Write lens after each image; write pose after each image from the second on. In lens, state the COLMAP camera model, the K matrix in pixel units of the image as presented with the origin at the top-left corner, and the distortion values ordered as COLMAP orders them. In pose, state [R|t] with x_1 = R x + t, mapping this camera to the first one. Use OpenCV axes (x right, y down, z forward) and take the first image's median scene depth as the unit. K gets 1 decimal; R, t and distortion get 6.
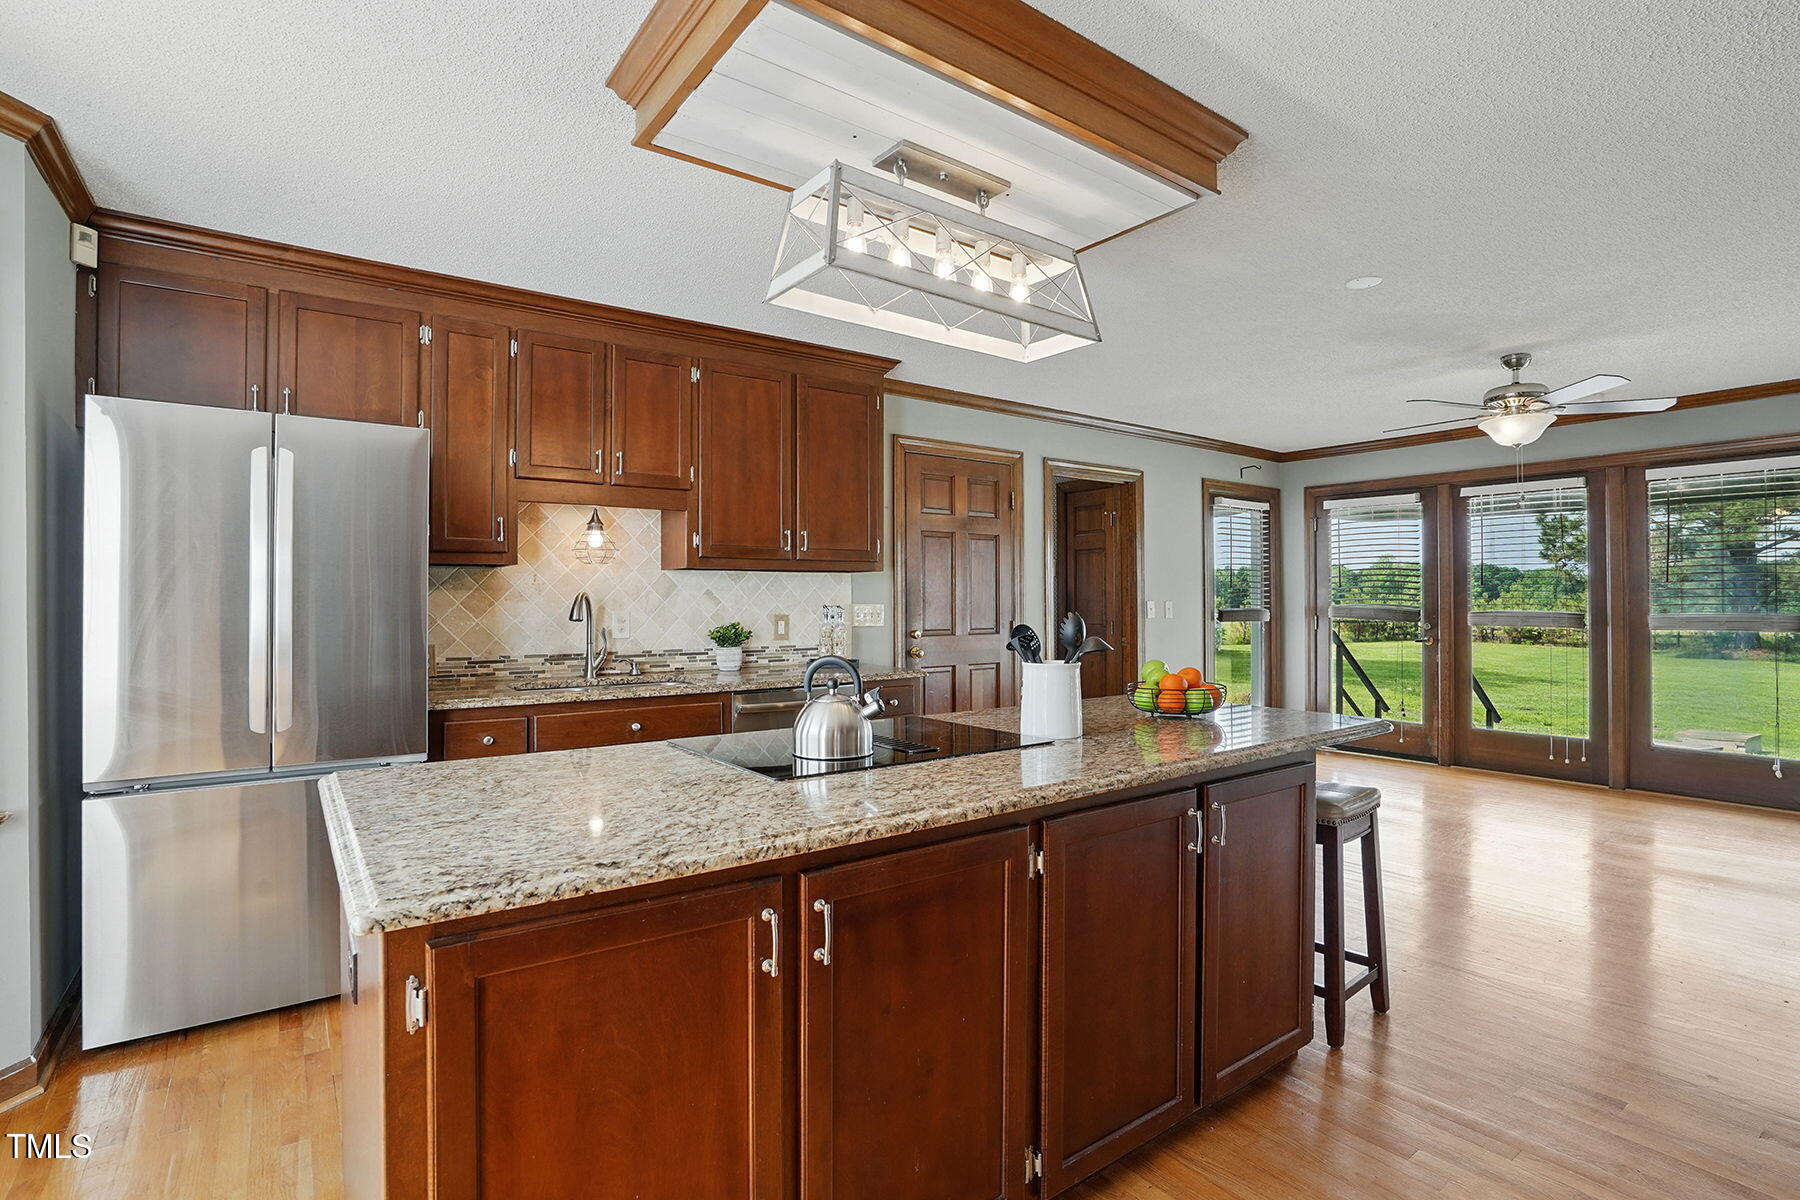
lens RADIAL K [[868.0, 0, 891.2], [0, 868.0, 596.9], [0, 0, 1]] dist [-0.038909, 0.011908]
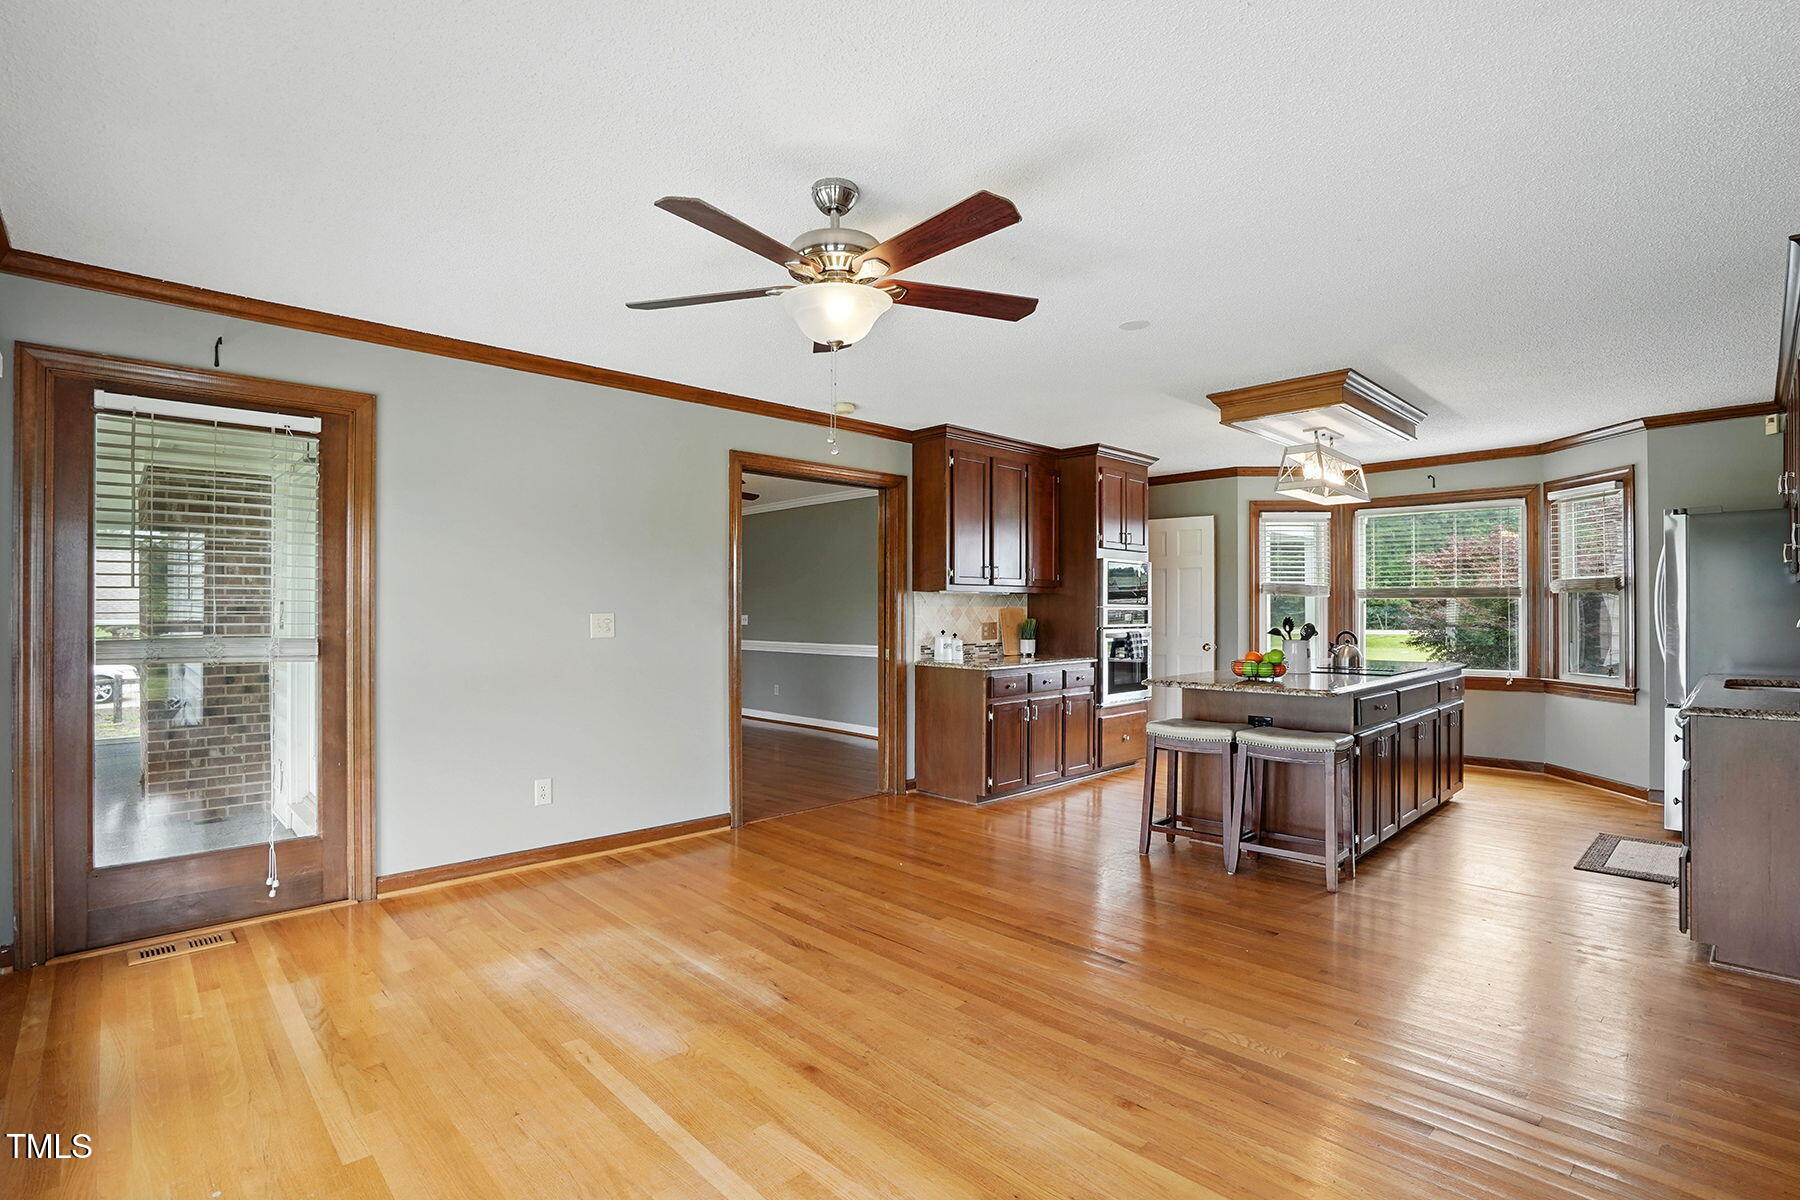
lens RADIAL K [[868.0, 0, 890.4], [0, 868.0, 608.0], [0, 0, 1]] dist [-0.038909, 0.011908]
pose [[-0.989522, 0.001989, -0.144366, 0.775281], [0.002534, 0.999990, -0.003587, 0.002598], [0.144358, -0.003916, -0.989518, 1.537958]]
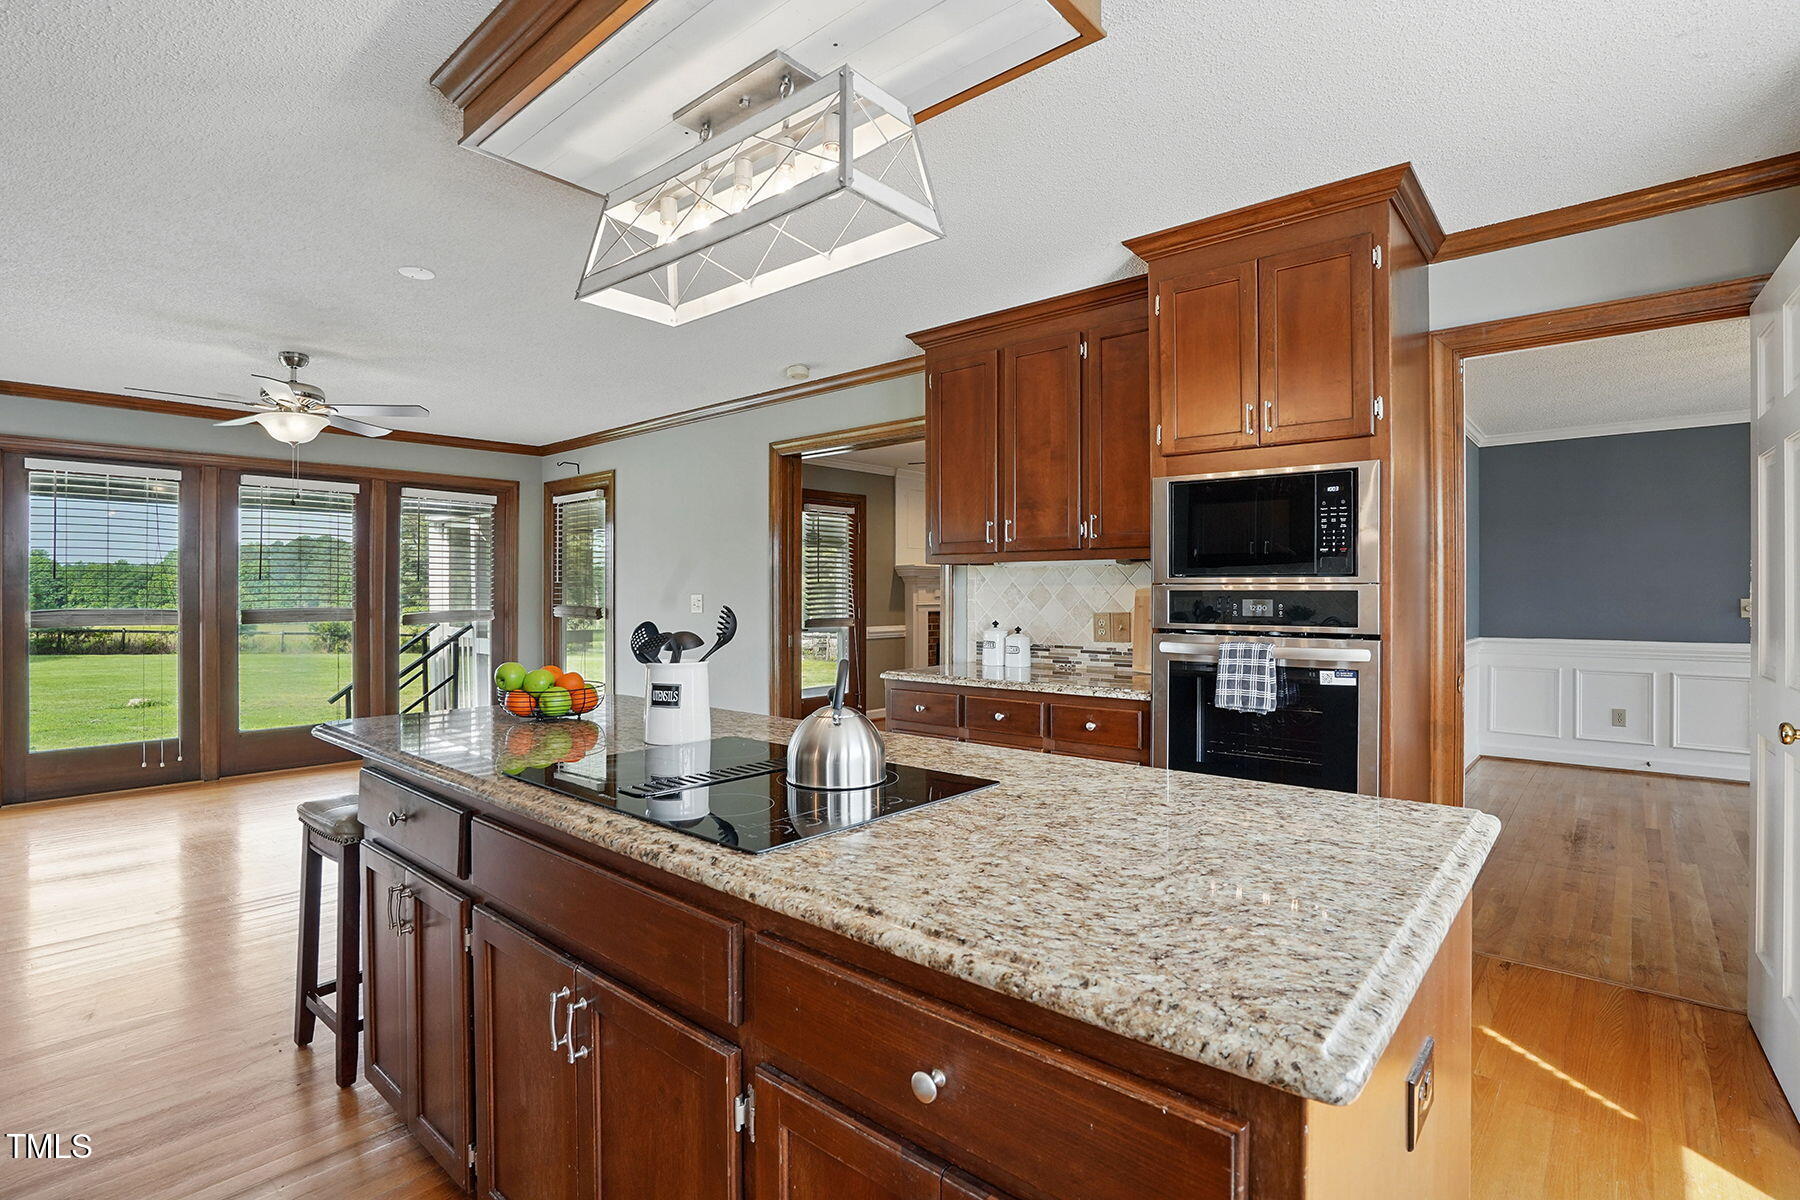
lens RADIAL K [[868.0, 0, 889.8], [0, 868.0, 585.7], [0, 0, 1]] dist [-0.038909, 0.011908]
pose [[-0.211774, 0.010346, 0.977264, -0.392121], [0.001902, 0.999946, -0.010174, 0.004150], [-0.977317, -0.000295, -0.211782, 0.502354]]
